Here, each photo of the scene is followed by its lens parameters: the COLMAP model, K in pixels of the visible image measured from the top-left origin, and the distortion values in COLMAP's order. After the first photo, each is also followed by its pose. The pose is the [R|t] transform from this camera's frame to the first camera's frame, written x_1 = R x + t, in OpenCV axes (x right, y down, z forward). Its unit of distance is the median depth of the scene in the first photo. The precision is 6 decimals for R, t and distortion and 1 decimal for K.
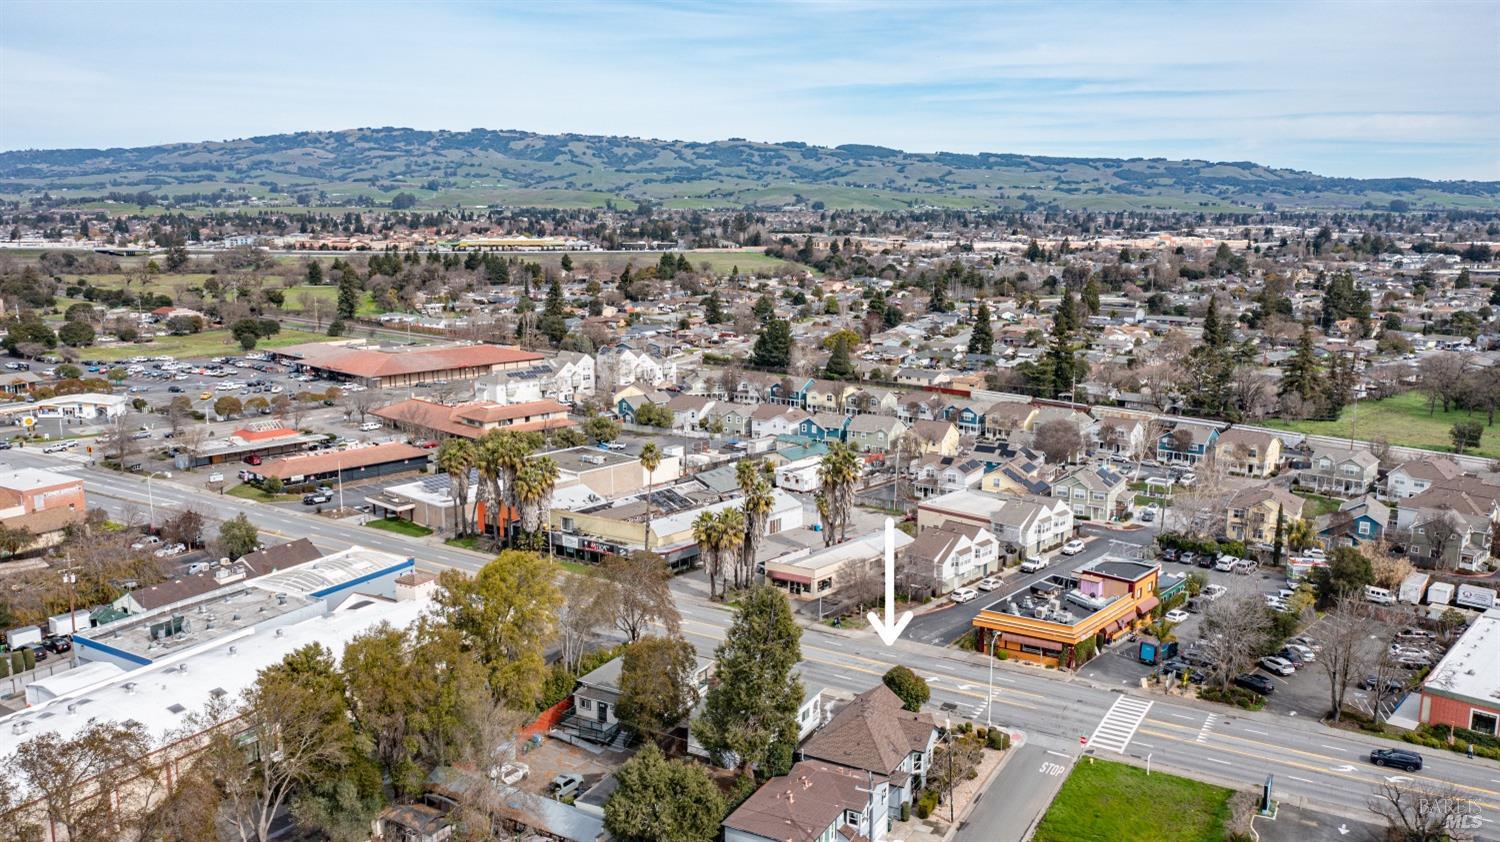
lens RADIAL K [[1184.3, 0, 745.6], [0, 1184.3, 421.2], [0, 0, 1]] dist [-0.024395, 0.009421]
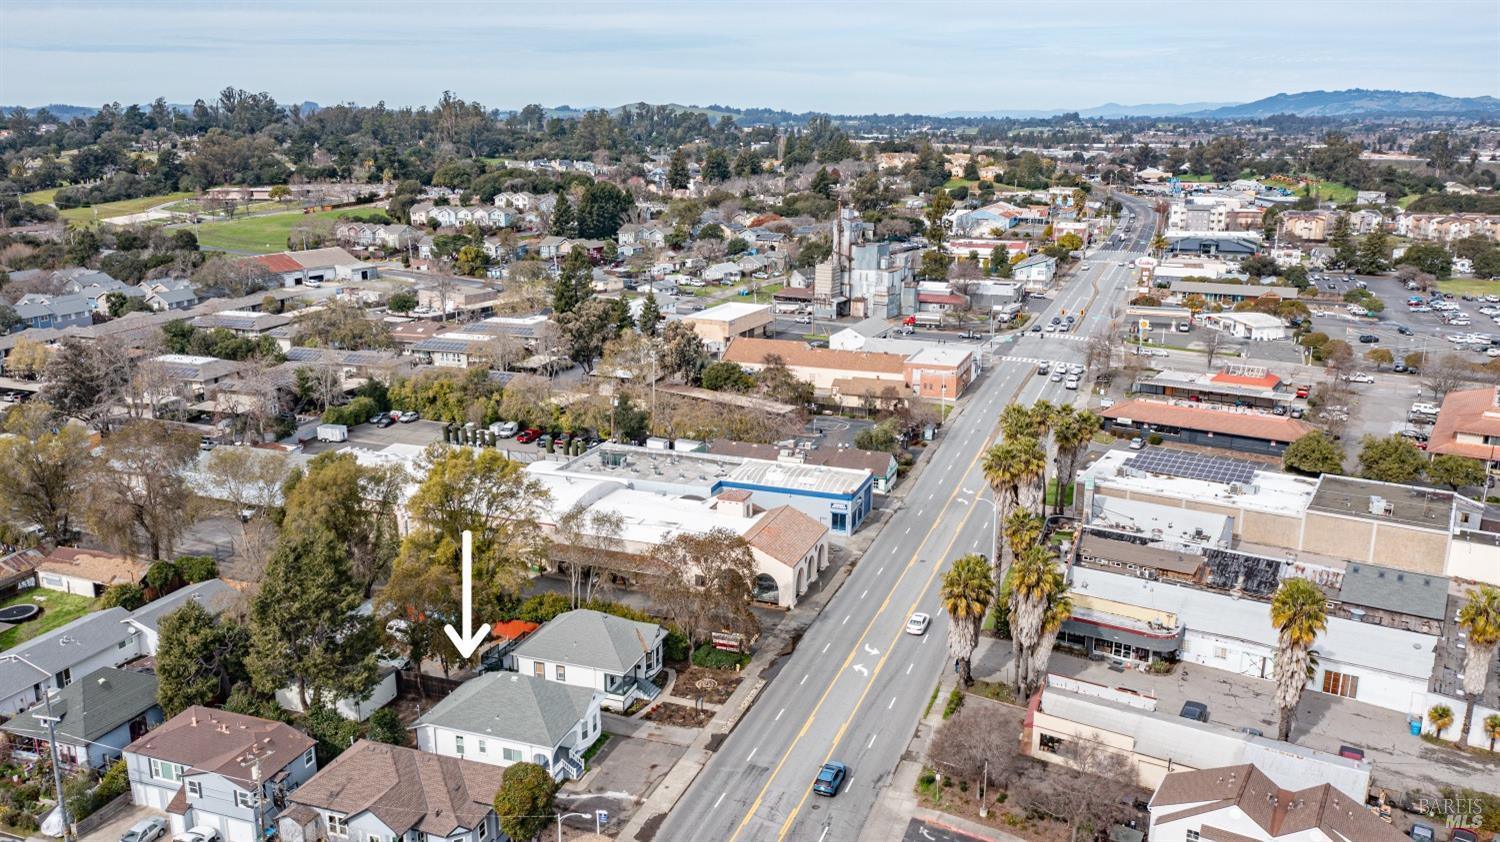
lens RADIAL K [[1184.3, 0, 745.6], [0, 1184.3, 421.2], [0, 0, 1]] dist [-0.024395, 0.009421]
pose [[0.183761, 0.241234, -0.952910, 0.701343], [-0.179447, 0.961361, 0.208768, -0.144460], [0.966453, 0.132634, 0.219950, 0.853735]]
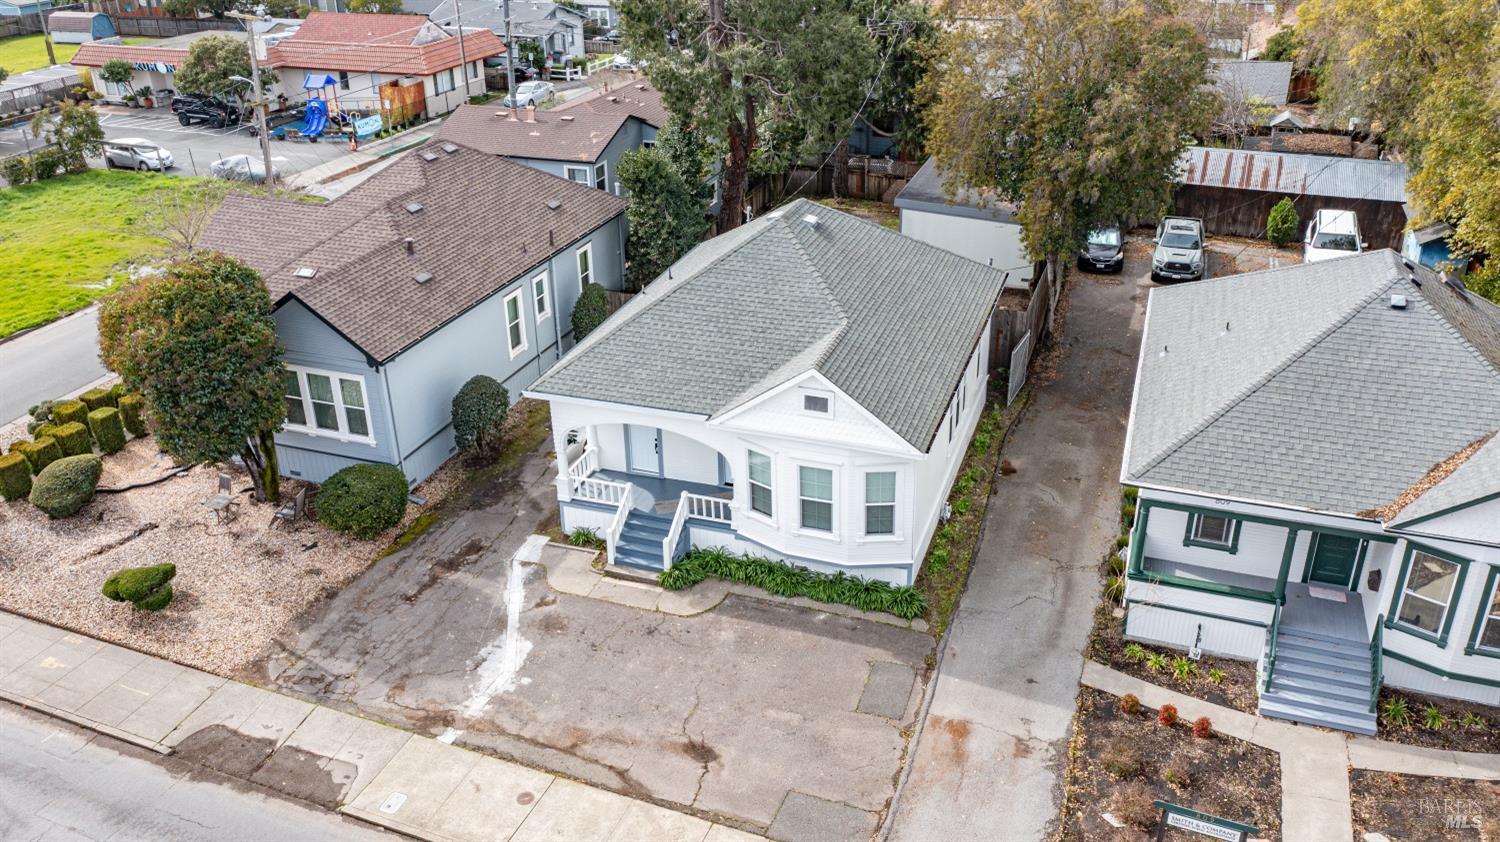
lens RADIAL K [[1184.3, 0, 745.6], [0, 1184.3, 421.2], [0, 0, 1]] dist [-0.024395, 0.009421]
pose [[-0.987706, 0.078409, -0.135233, 0.052371], [-0.017685, 0.803499, 0.595043, 0.085679], [0.155316, 0.590119, -0.792235, 1.098454]]
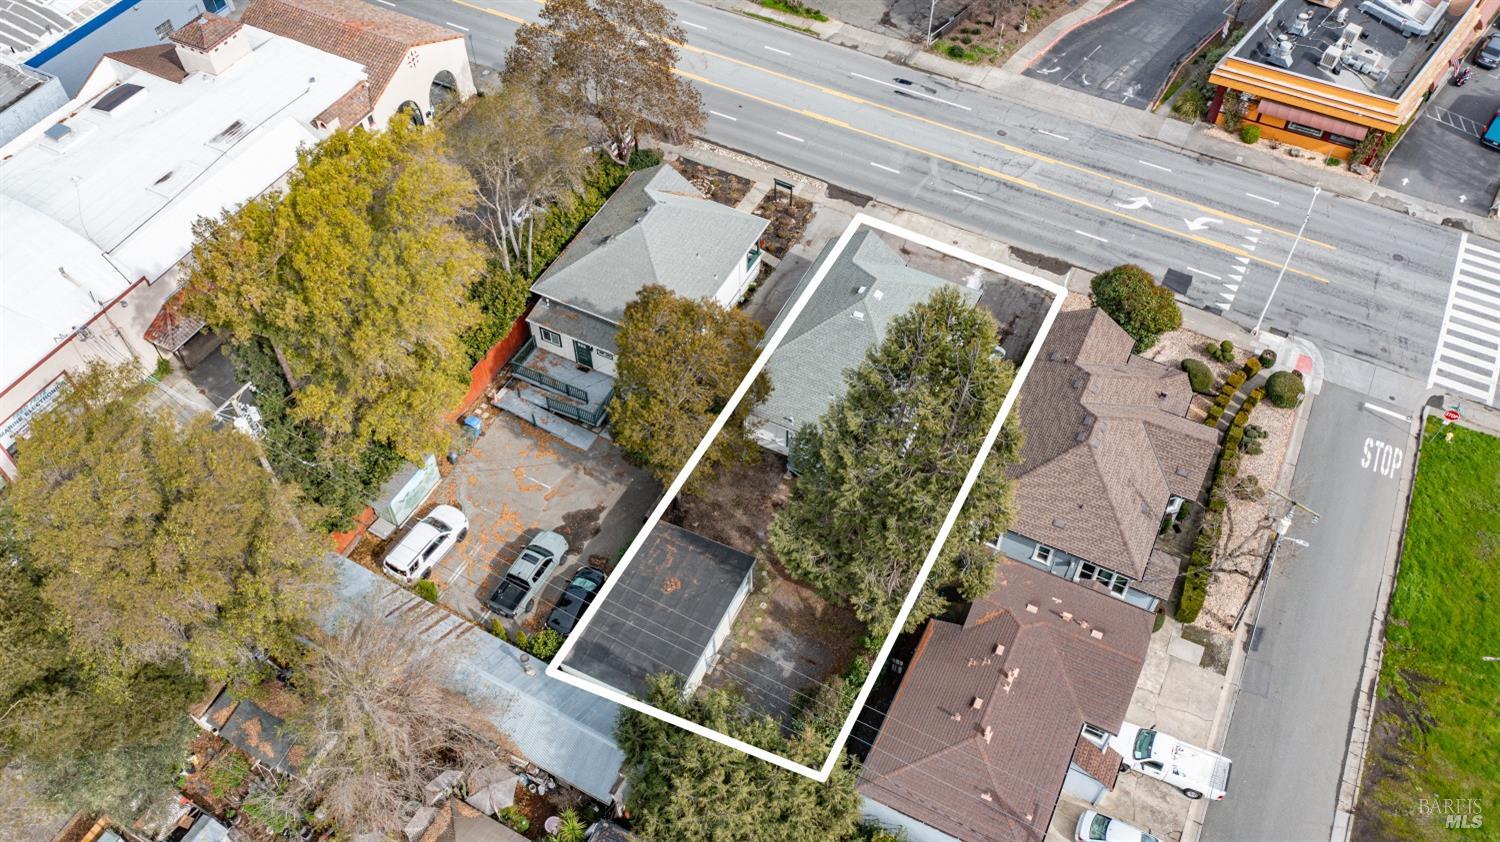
lens RADIAL K [[1184.3, 0, 745.6], [0, 1184.3, 421.2], [0, 0, 1]] dist [-0.024395, 0.009421]
pose [[0.999111, -0.040602, 0.011305, -0.047500], [0.023541, 0.760091, 0.649390, -0.084092], [-0.034960, -0.648547, 0.760371, 0.502909]]
